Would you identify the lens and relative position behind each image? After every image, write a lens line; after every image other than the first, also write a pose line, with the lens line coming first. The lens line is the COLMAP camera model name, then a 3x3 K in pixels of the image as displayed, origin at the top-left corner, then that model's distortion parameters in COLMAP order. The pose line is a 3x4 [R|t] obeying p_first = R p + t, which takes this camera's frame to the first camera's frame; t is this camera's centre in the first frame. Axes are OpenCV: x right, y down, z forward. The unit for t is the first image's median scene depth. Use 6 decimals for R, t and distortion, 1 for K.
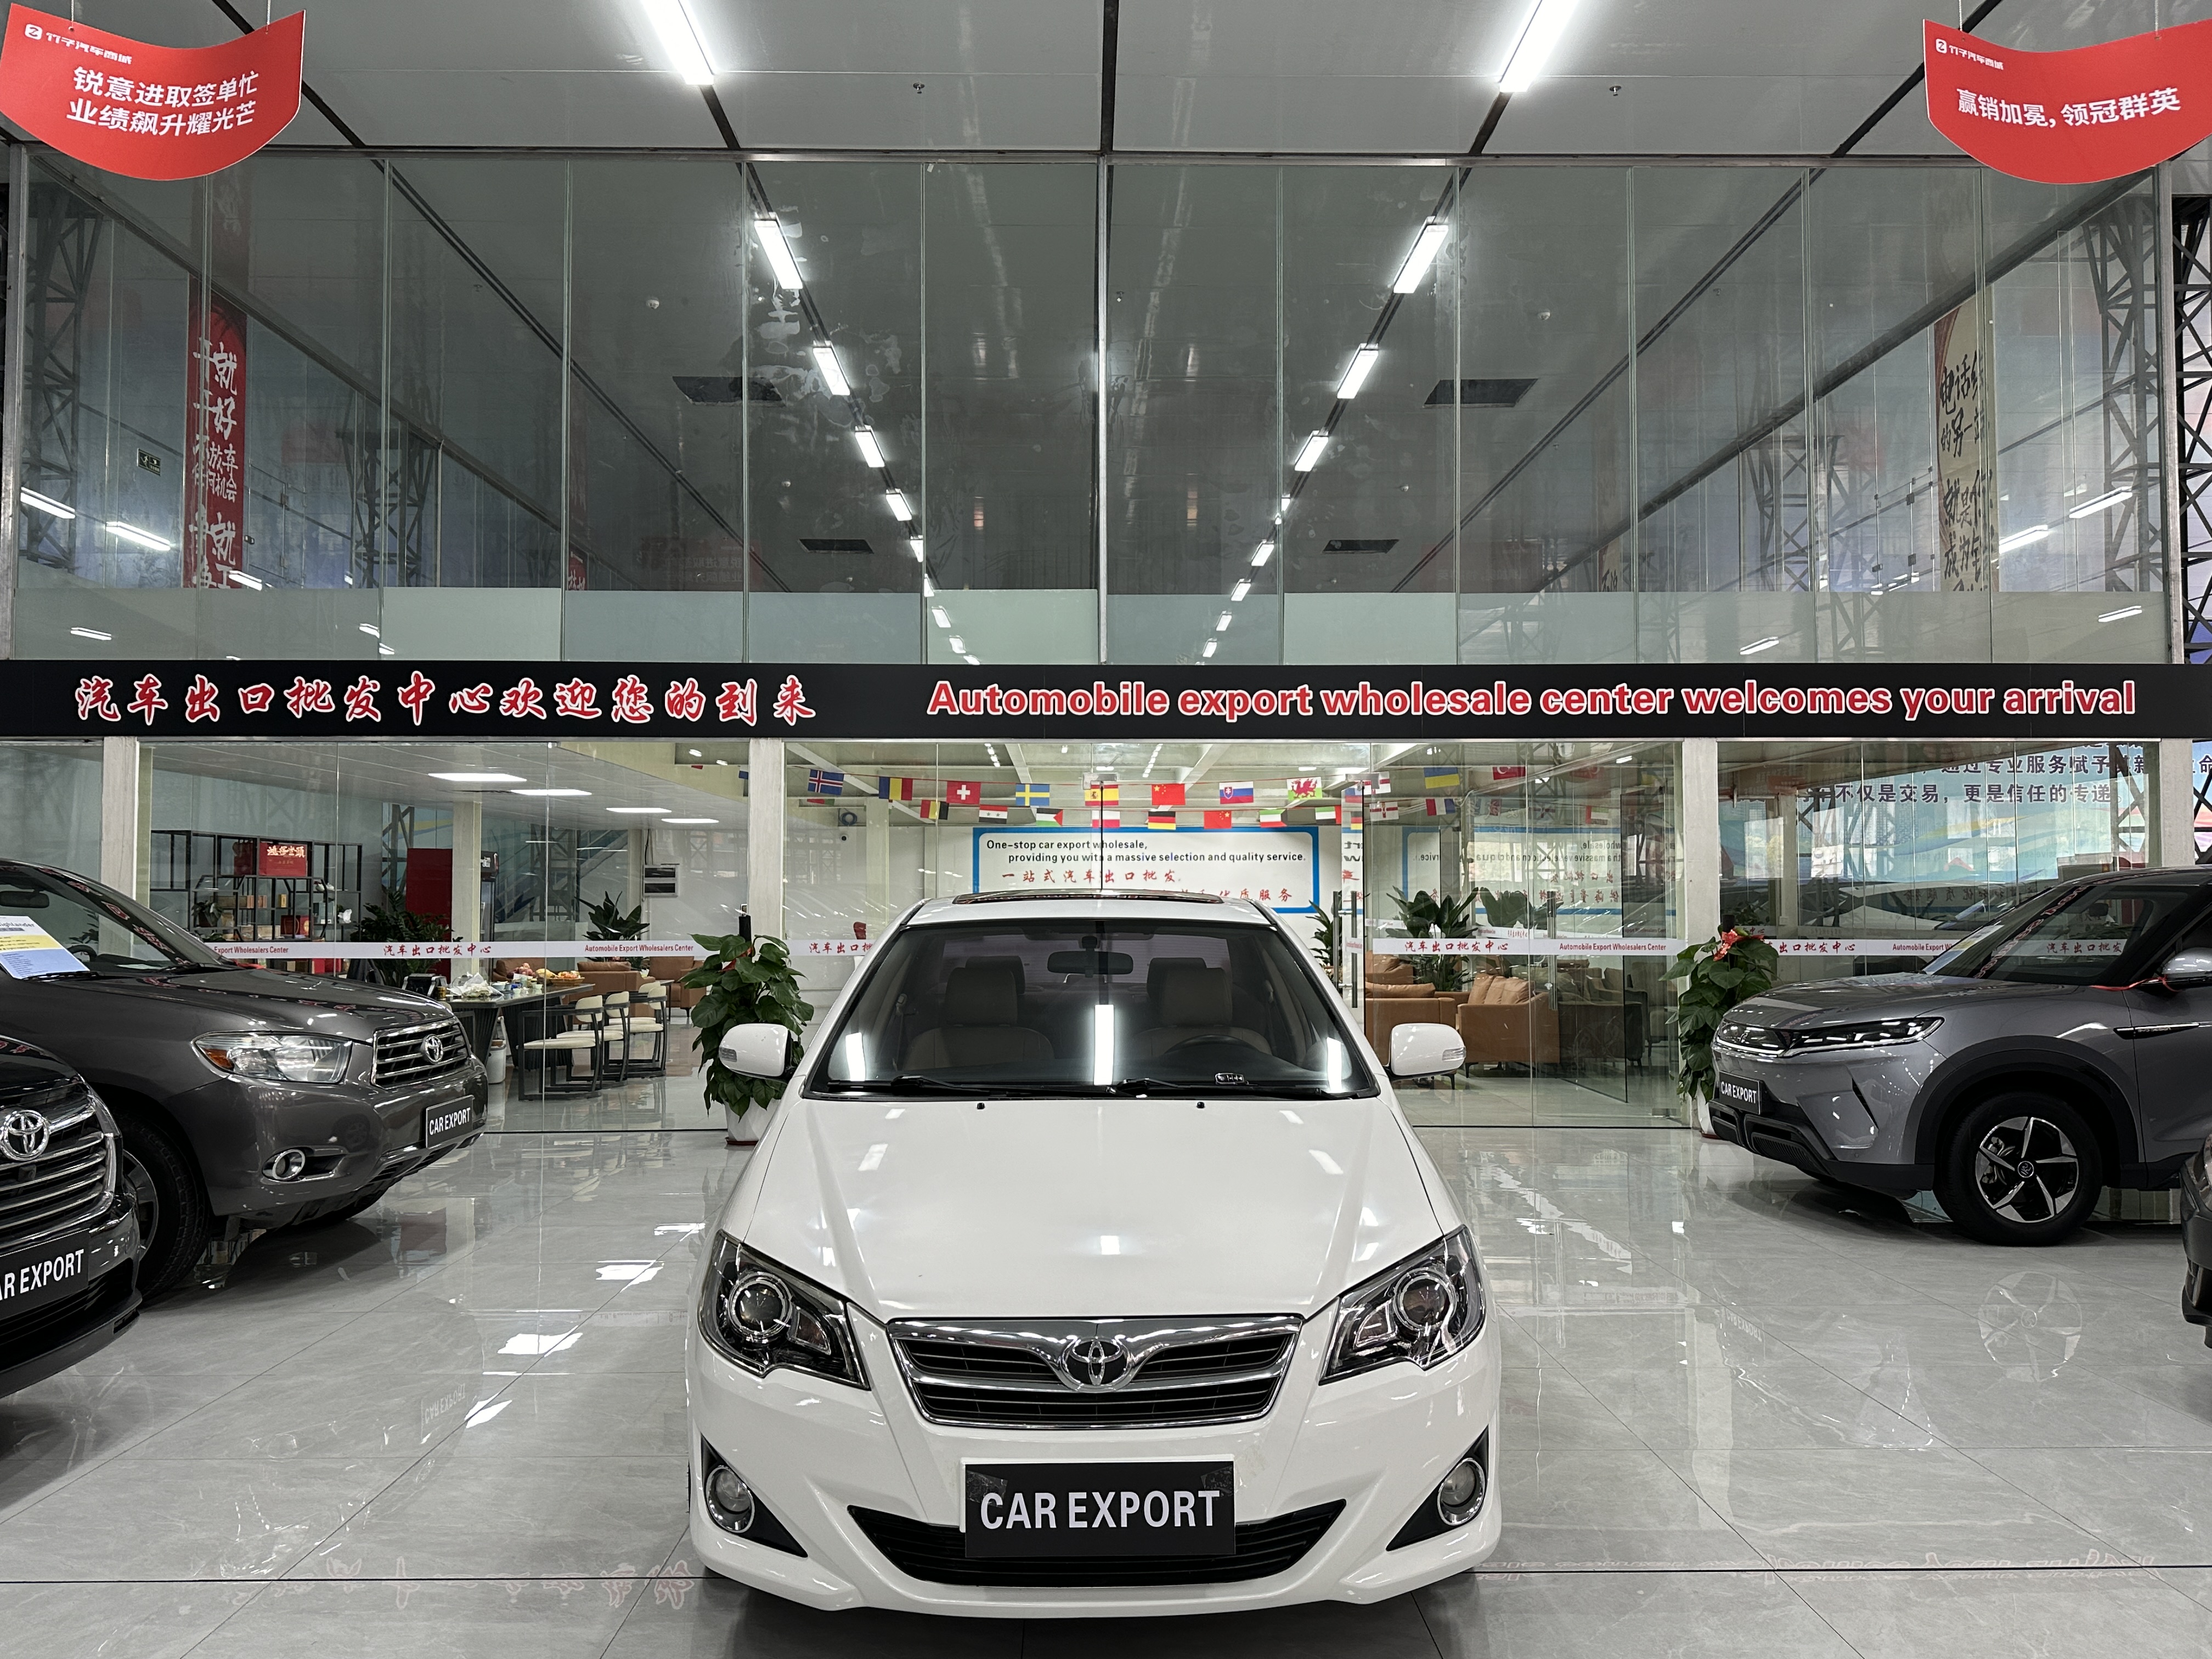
lens RADIAL K [[1688.1, 0, 1105.7], [0, 1688.1, 823.7], [0, 0, 1]] dist [0.124513, -0.163042]
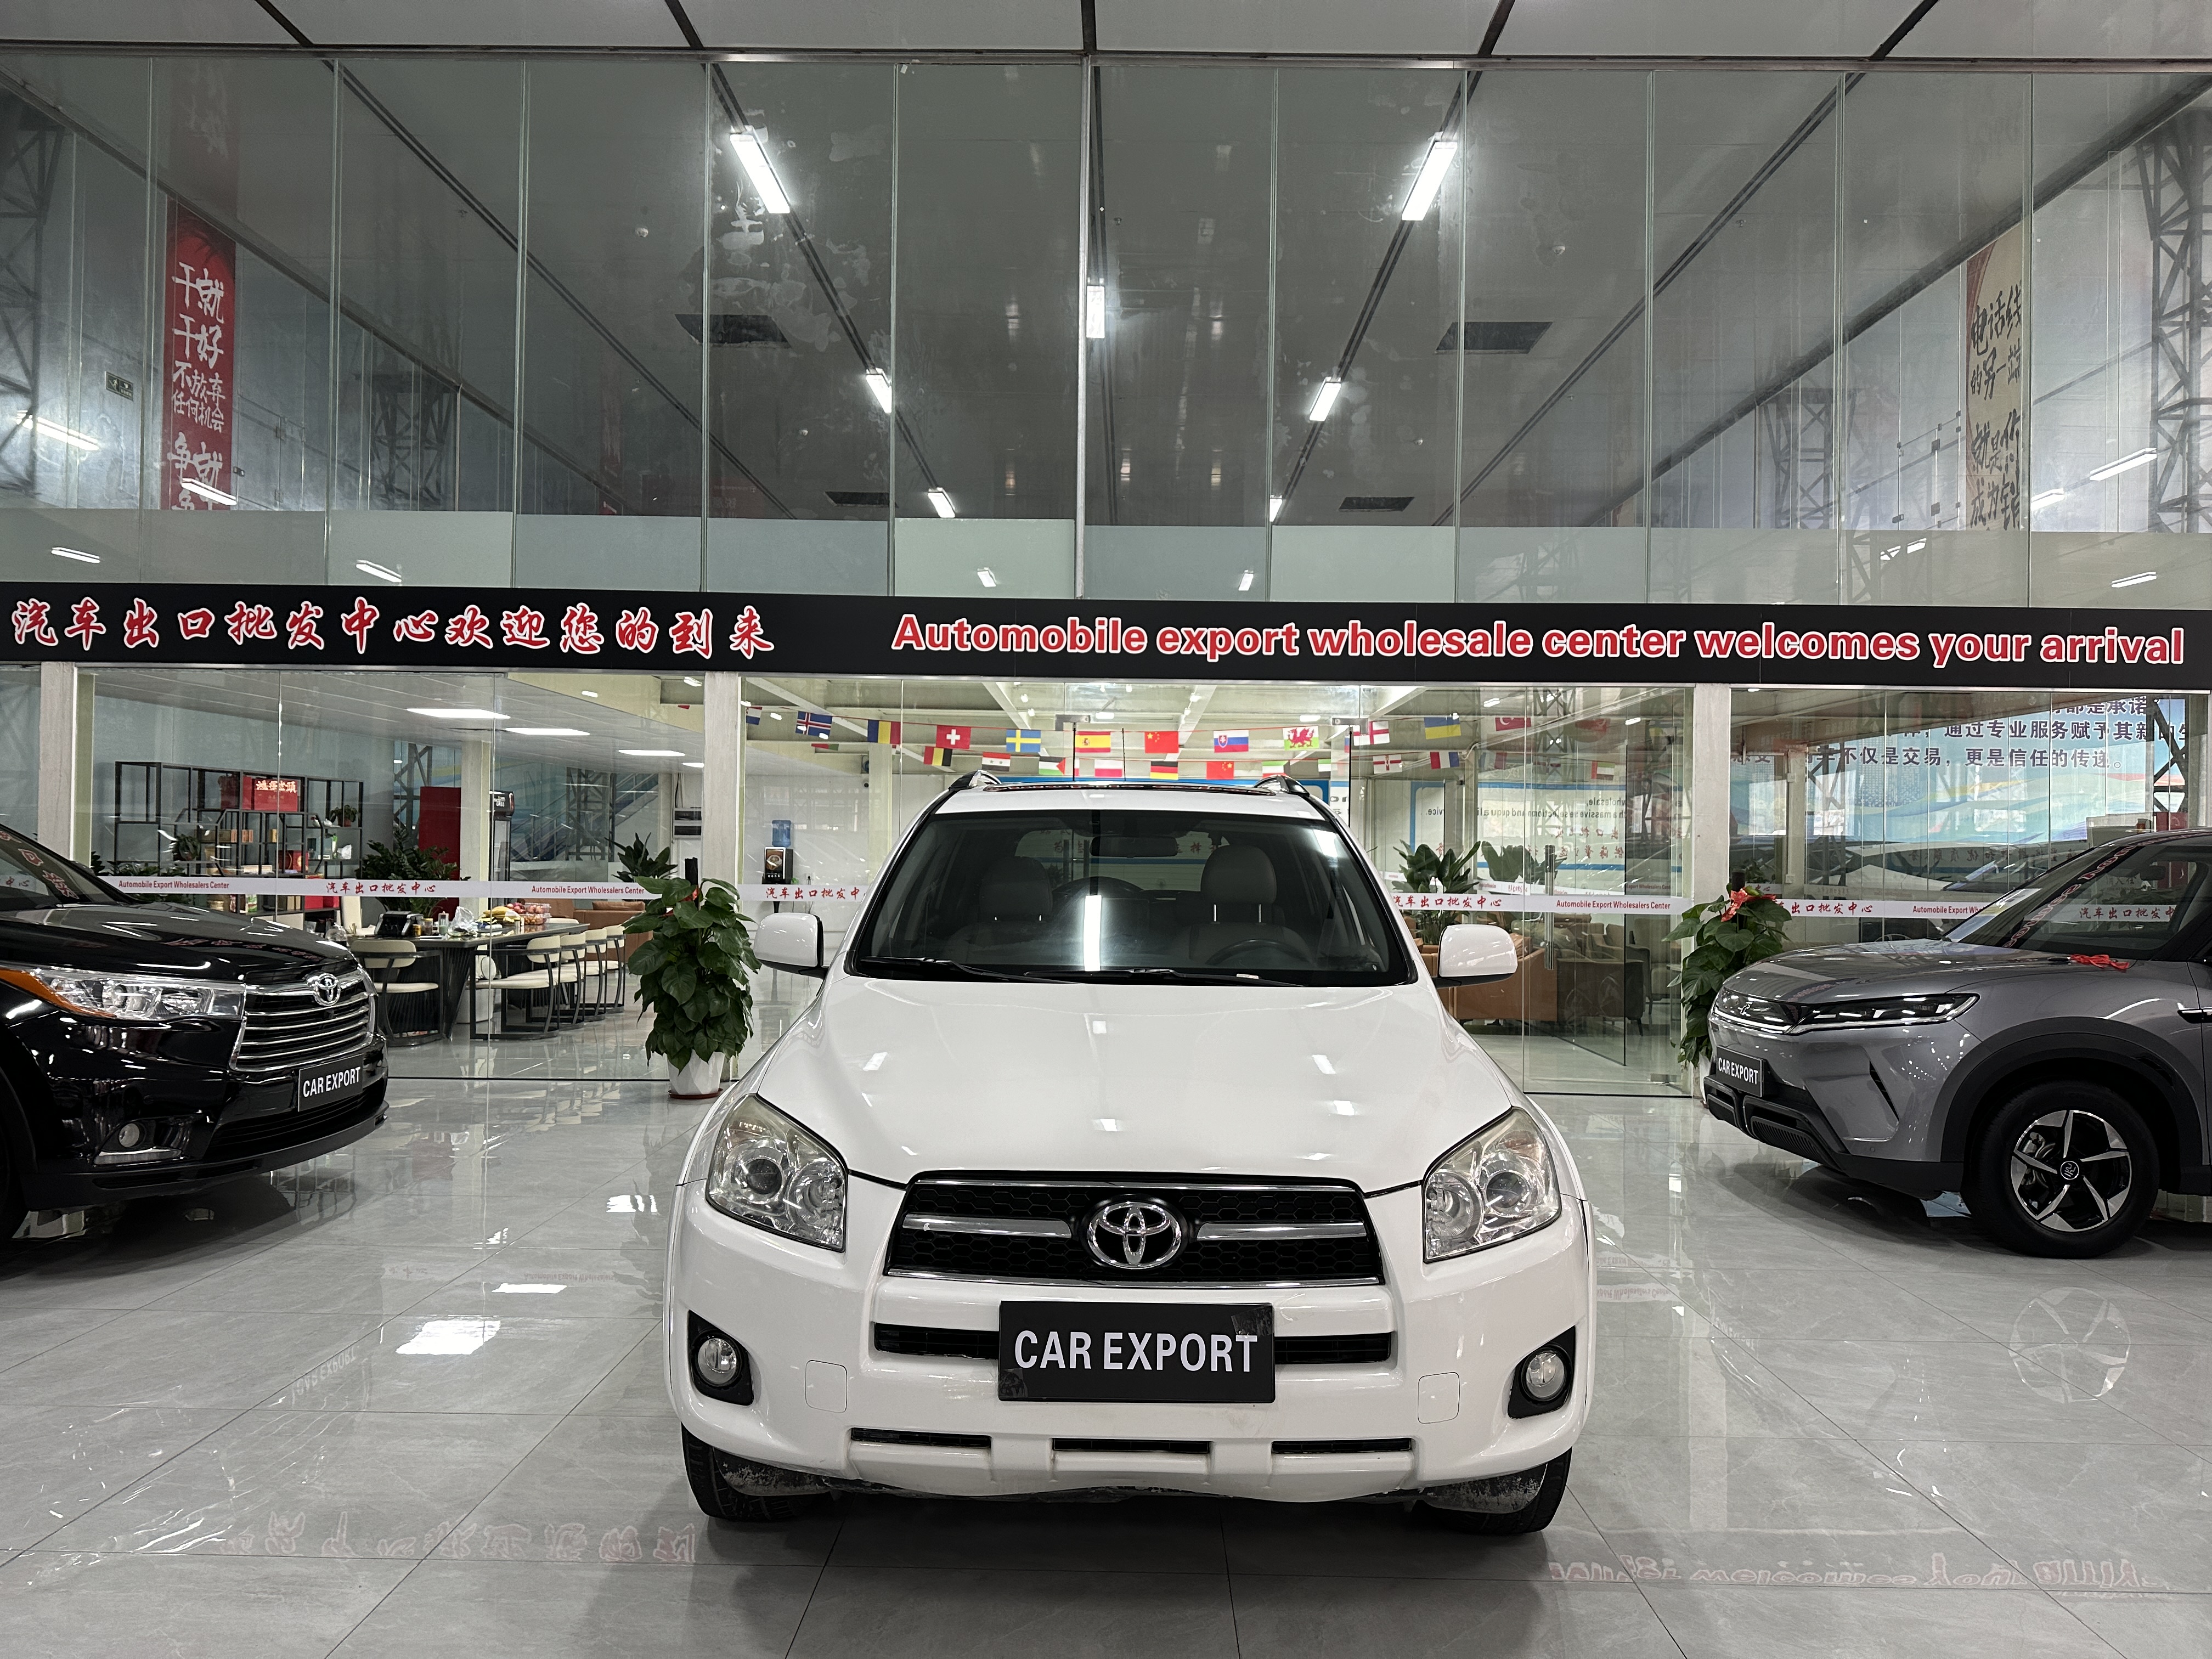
lens RADIAL K [[1550.5, 0, 1109.4], [0, 1550.5, 821.8], [0, 0, 1]] dist [0.094392, -0.093434]
pose [[0.999531, 0.014629, -0.026921, 0.041171], [-0.013898, 0.999534, 0.027160, 0.006655], [0.027306, -0.026773, 0.999269, 0.127937]]
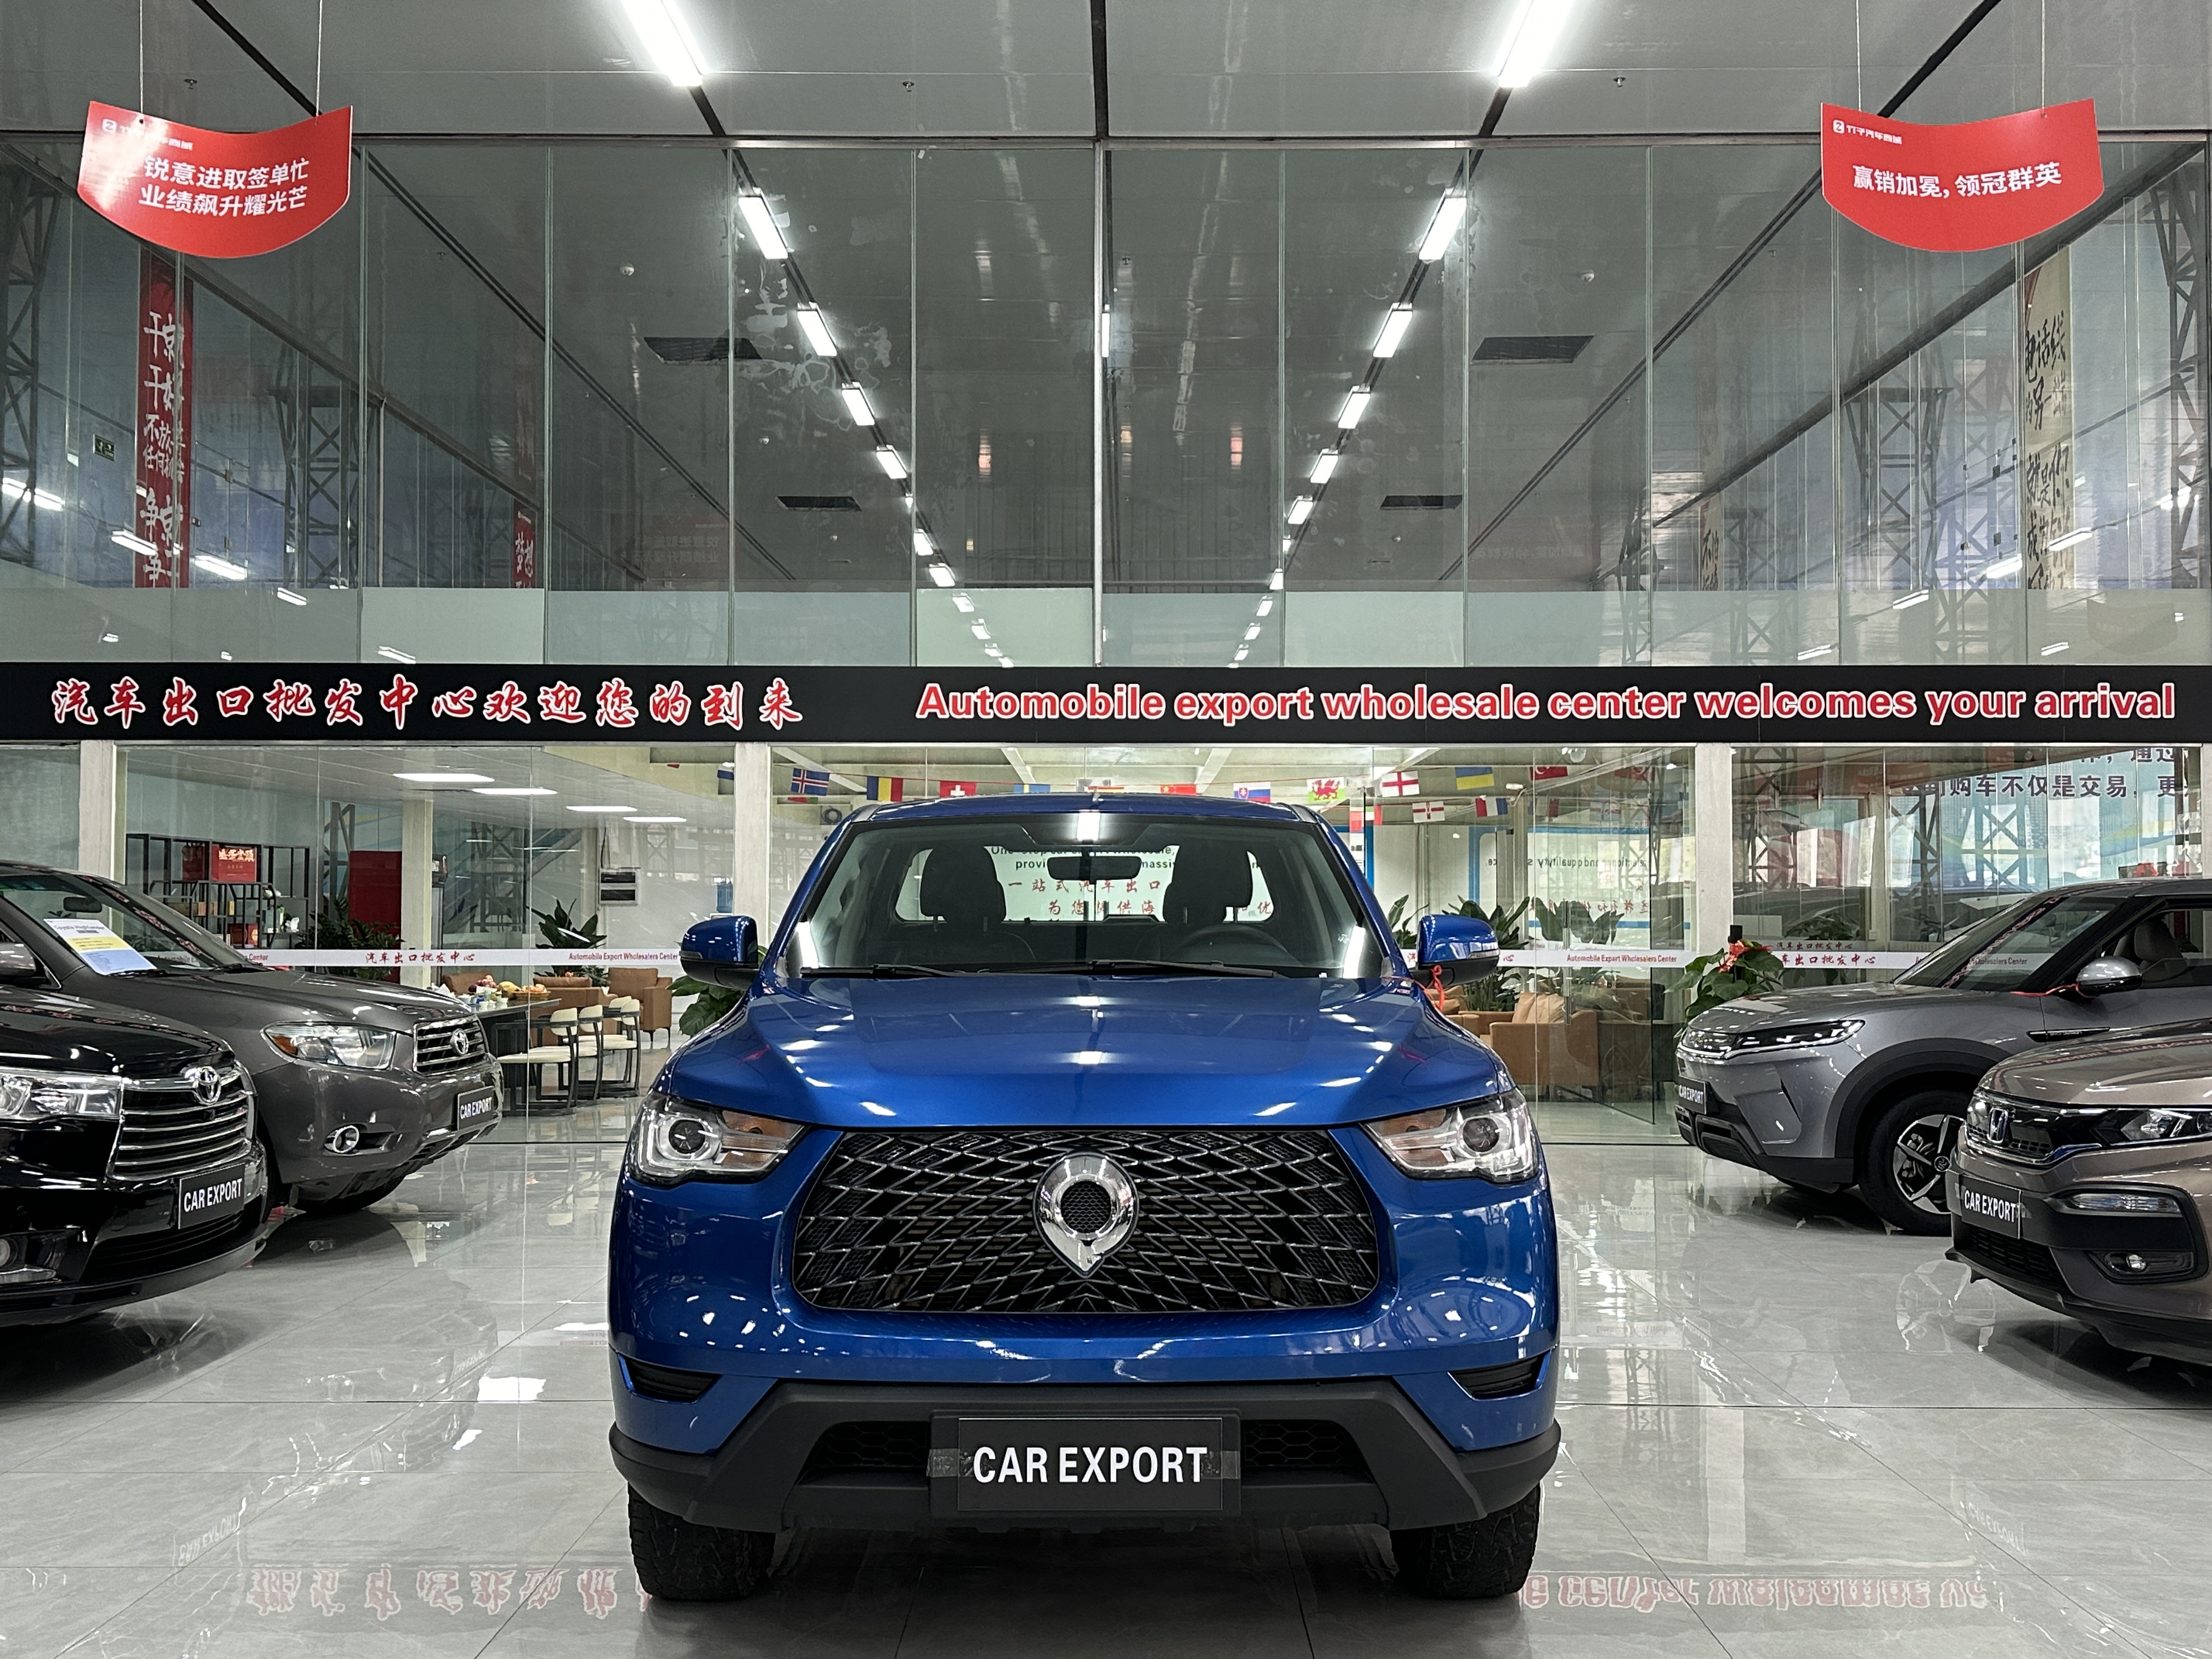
lens RADIAL K [[2159.1, 0, 1106.6], [0, 2159.1, 821.0], [0, 0, 1]] dist [0.146154, -0.181601]
pose [[0.999730, 0.001812, -0.023149, 0.032710], [-0.001740, 0.999994, 0.003109, -0.009312], [0.023154, -0.003068, 0.999727, -0.242147]]
